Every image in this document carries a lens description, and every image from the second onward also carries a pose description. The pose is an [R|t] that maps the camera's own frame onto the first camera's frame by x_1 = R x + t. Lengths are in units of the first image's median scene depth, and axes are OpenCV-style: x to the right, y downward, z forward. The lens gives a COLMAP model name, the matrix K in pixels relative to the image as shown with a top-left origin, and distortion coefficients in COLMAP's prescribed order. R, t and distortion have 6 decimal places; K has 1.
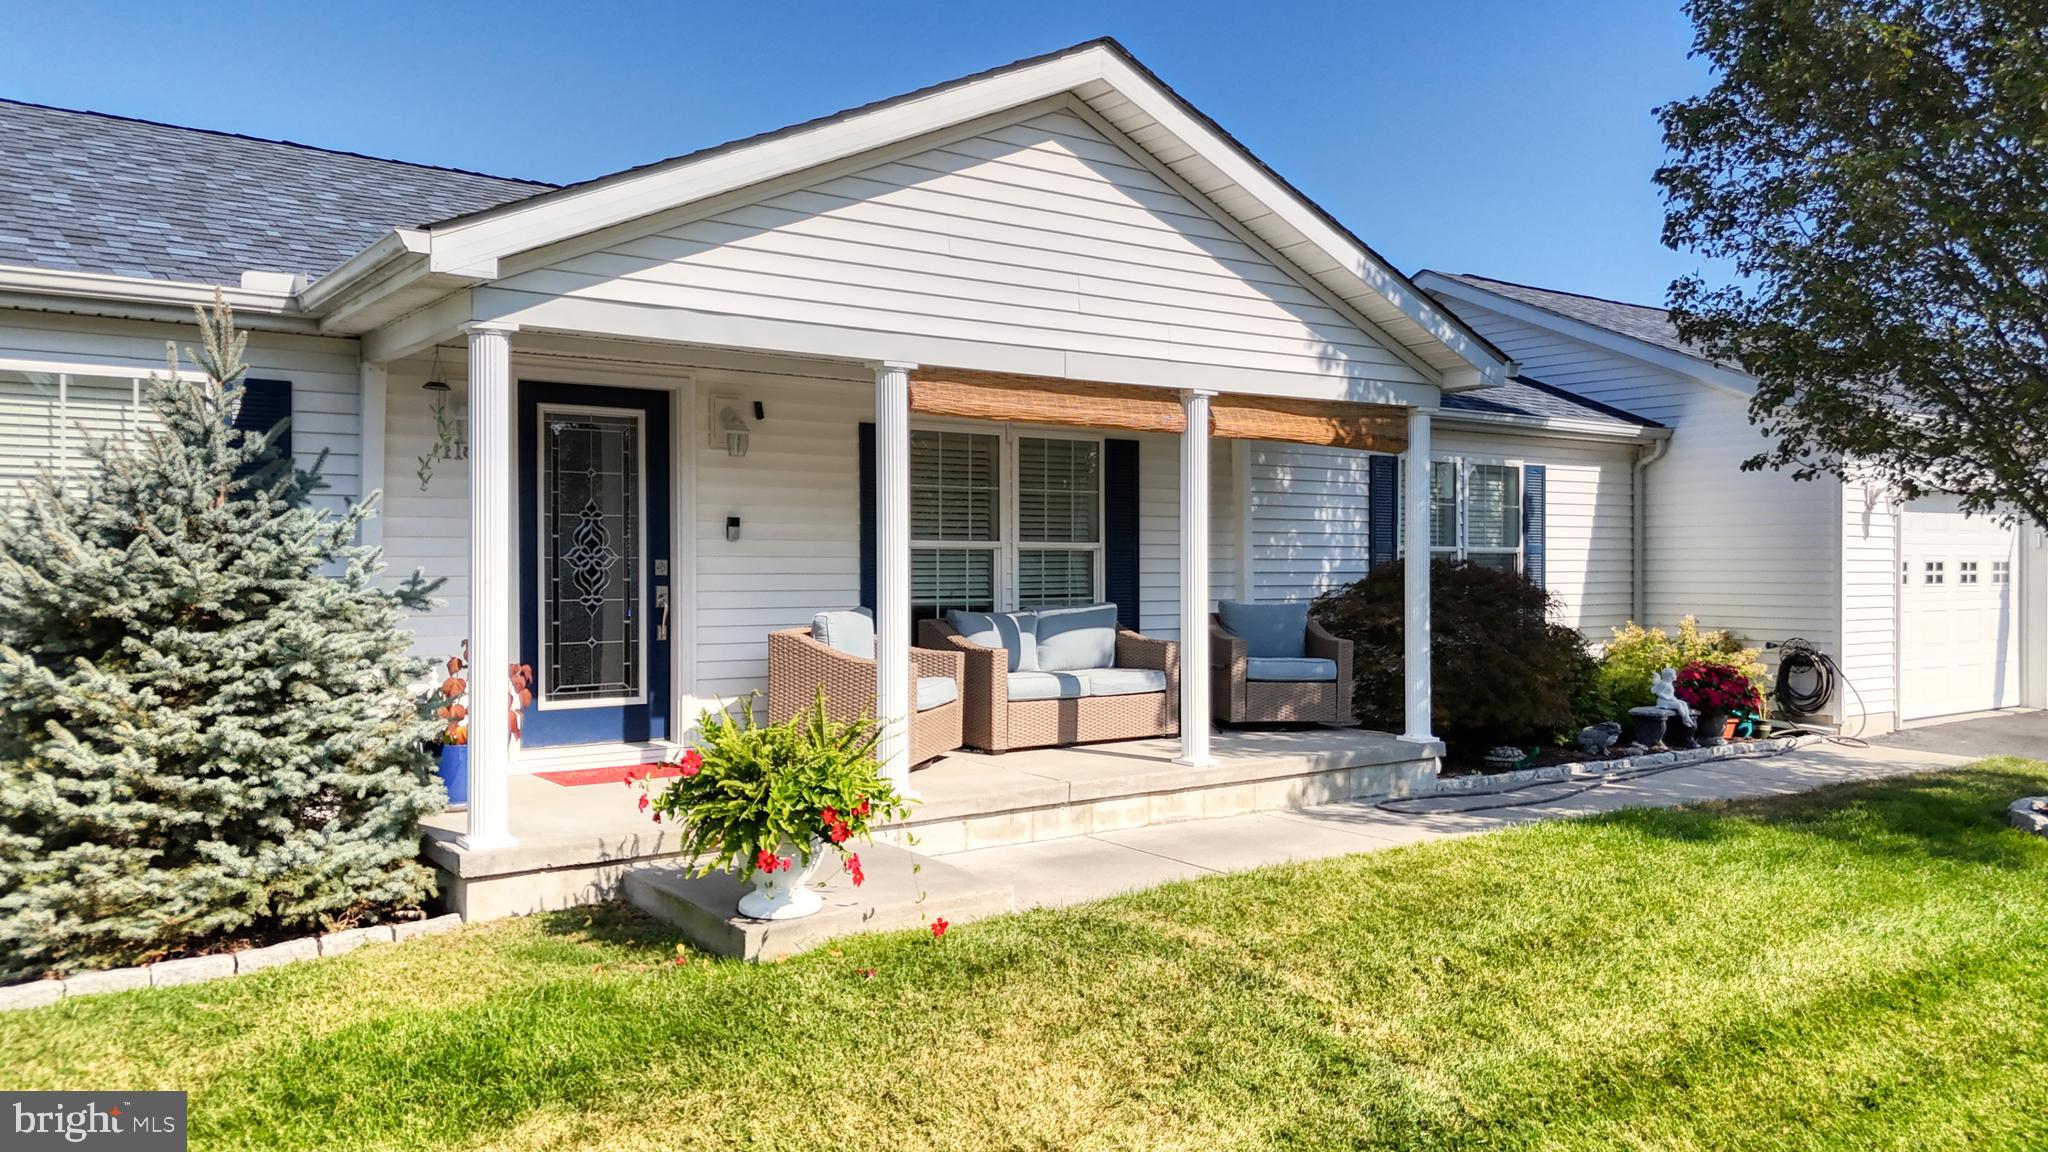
lens RADIAL K [[1517.3, 0, 1017.1], [0, 1517.3, 577.0], [0, 0, 1]] dist [0.050265, -0.036332]
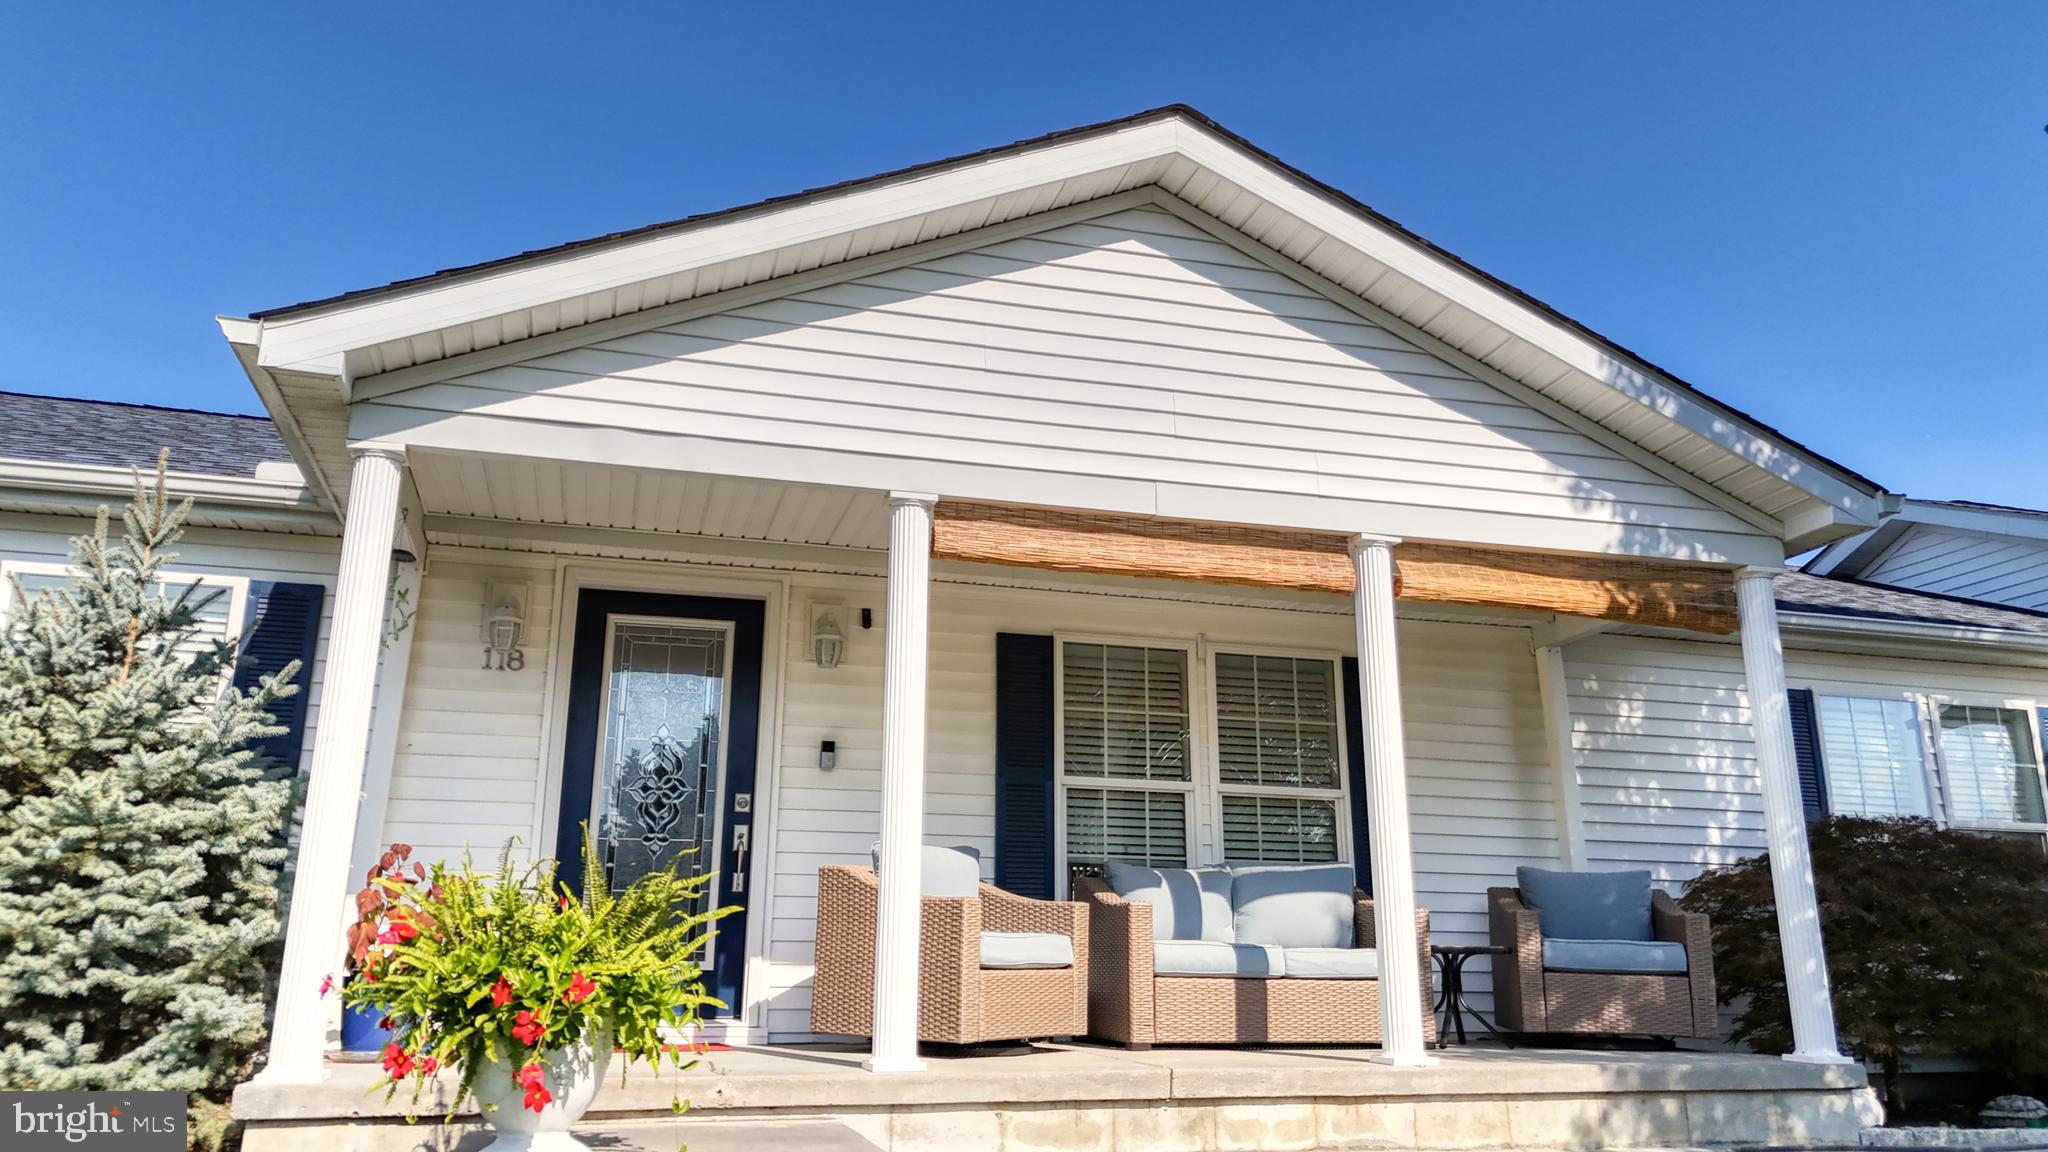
lens RADIAL K [[1517.3, 0, 1028.9], [0, 1517.3, 561.9], [0, 0, 1]] dist [0.050265, -0.036332]
pose [[0.935774, -0.090851, -0.340696, 0.210794], [-0.009103, 0.959690, -0.280915, 0.099652], [0.352484, 0.265974, 0.897225, 0.262610]]
